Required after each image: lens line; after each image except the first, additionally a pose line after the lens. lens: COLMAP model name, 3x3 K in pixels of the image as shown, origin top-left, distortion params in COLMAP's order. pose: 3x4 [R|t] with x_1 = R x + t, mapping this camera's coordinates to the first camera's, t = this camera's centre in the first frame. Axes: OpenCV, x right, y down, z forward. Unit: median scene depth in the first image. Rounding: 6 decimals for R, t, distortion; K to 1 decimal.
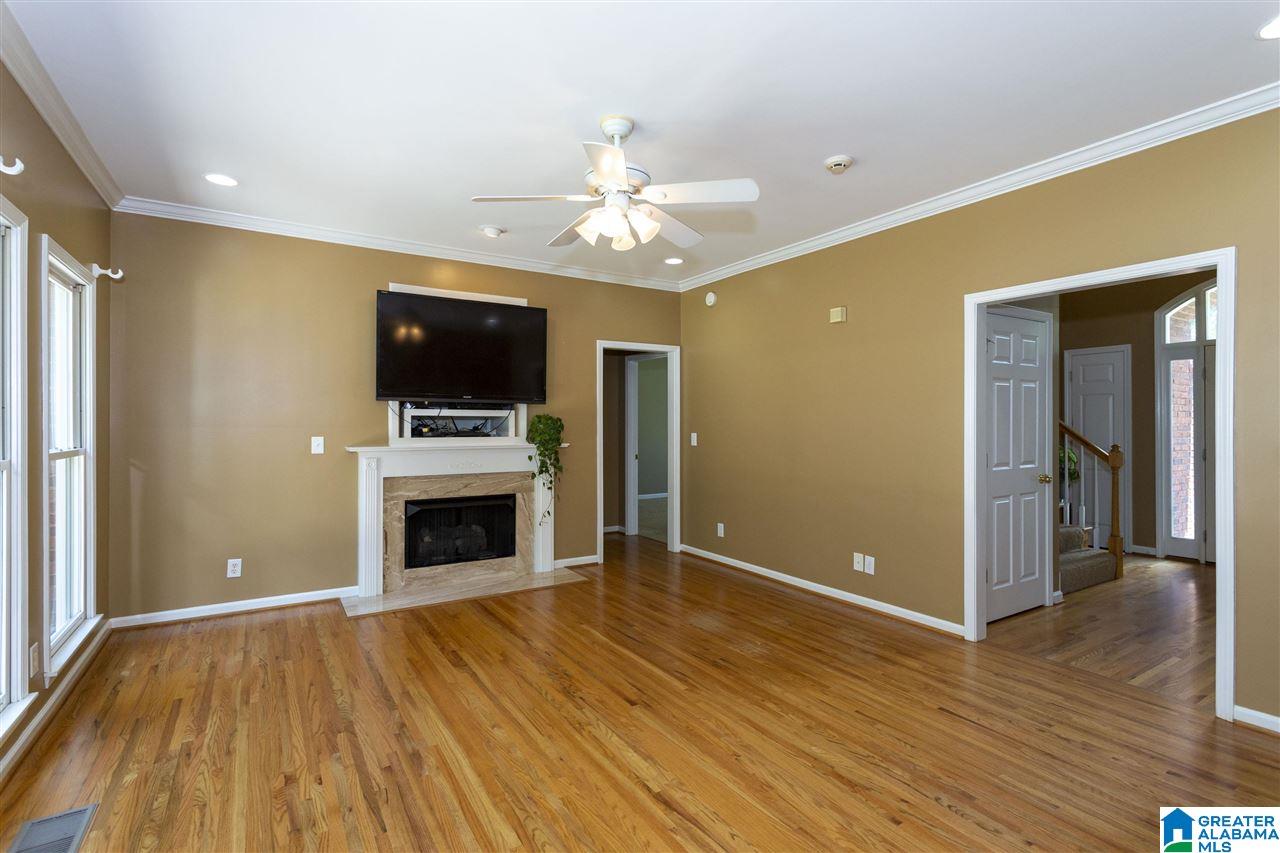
lens RADIAL K [[635.8, 0, 640.0], [0, 635.8, 426.5], [0, 0, 1]] dist [0.001891, 0.000500]
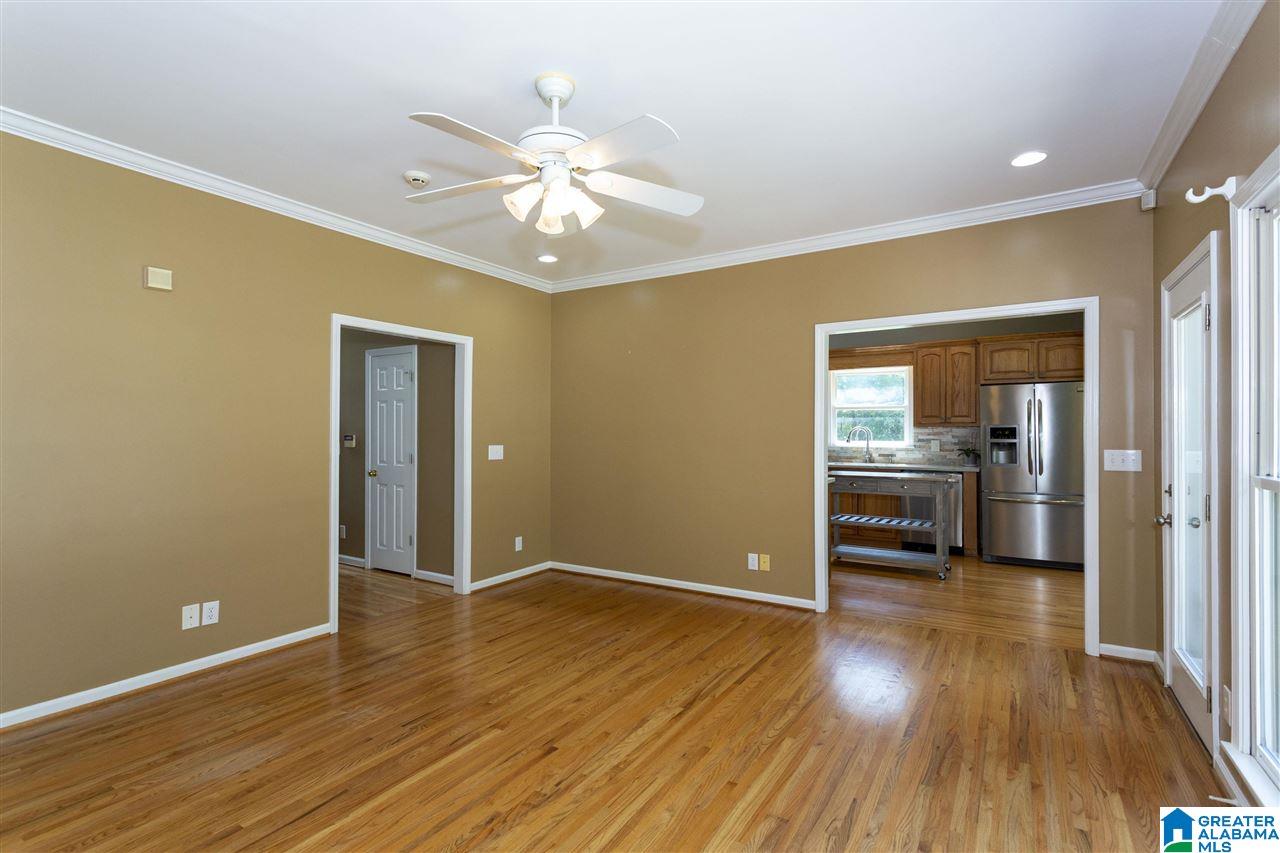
lens RADIAL K [[635.8, 0, 640.0], [0, 635.8, 426.5], [0, 0, 1]] dist [0.001891, 0.000500]
pose [[-0.470741, 0.005960, 0.882251, -0.795890], [0.006819, 0.999972, -0.003117, -0.009516], [-0.882245, 0.004548, -0.470769, 1.220227]]
